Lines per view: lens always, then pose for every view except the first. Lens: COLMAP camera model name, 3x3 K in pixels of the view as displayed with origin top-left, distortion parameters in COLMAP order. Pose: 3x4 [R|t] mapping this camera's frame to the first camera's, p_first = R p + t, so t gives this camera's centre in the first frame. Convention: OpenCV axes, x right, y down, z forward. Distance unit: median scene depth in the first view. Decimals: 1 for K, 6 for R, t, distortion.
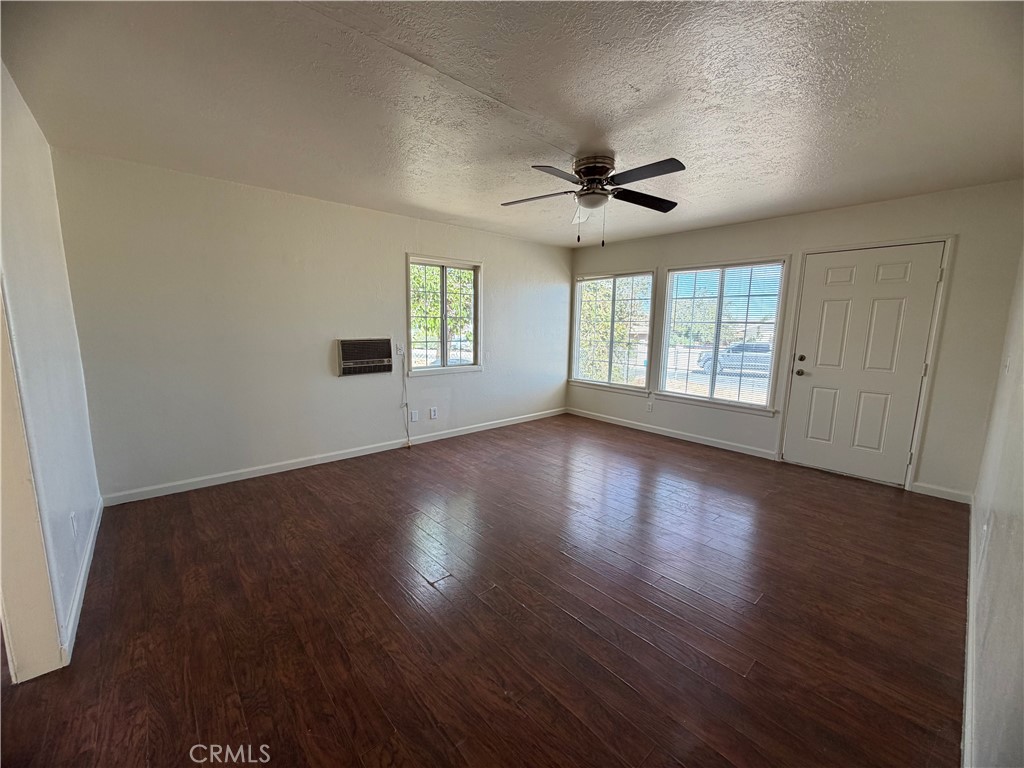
lens RADIAL K [[408.1, 0, 510.7], [0, 408.1, 383.7], [0, 0, 1]] dist [-0.001282, -0.000074]
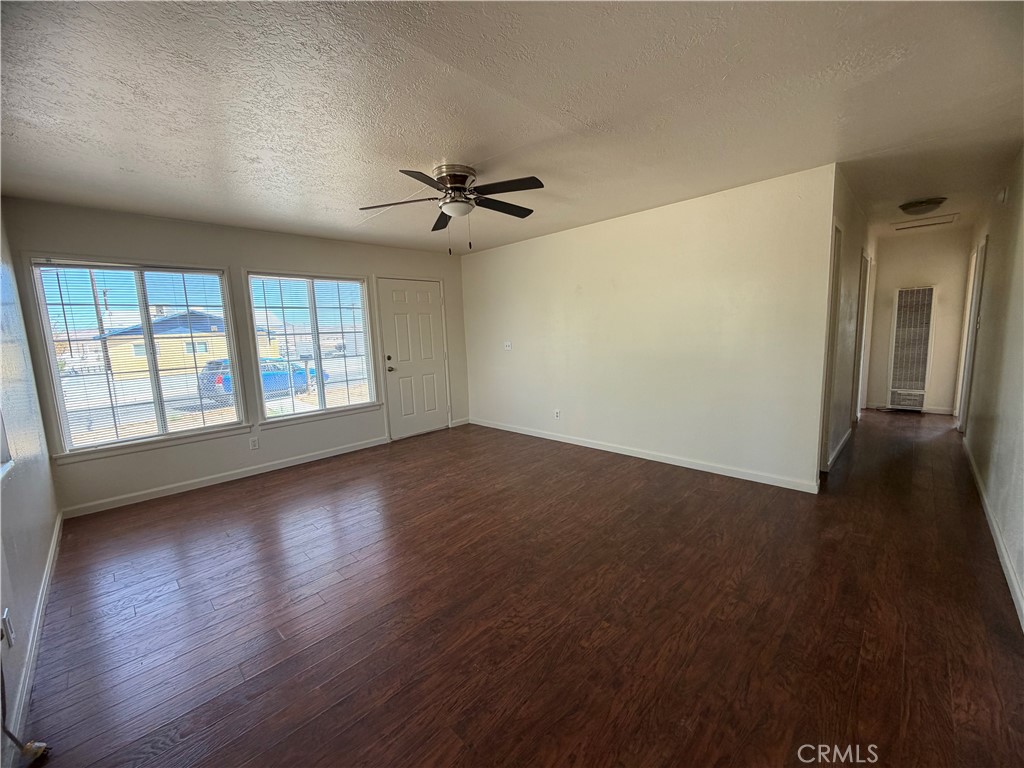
lens RADIAL K [[408.1, 0, 510.7], [0, 408.1, 383.7], [0, 0, 1]] dist [-0.001282, -0.000074]
pose [[-0.063793, -0.142193, 0.987781, -0.577889], [0.184955, 0.970965, 0.151717, -0.105017], [-0.980674, 0.192373, -0.035641, 0.662359]]
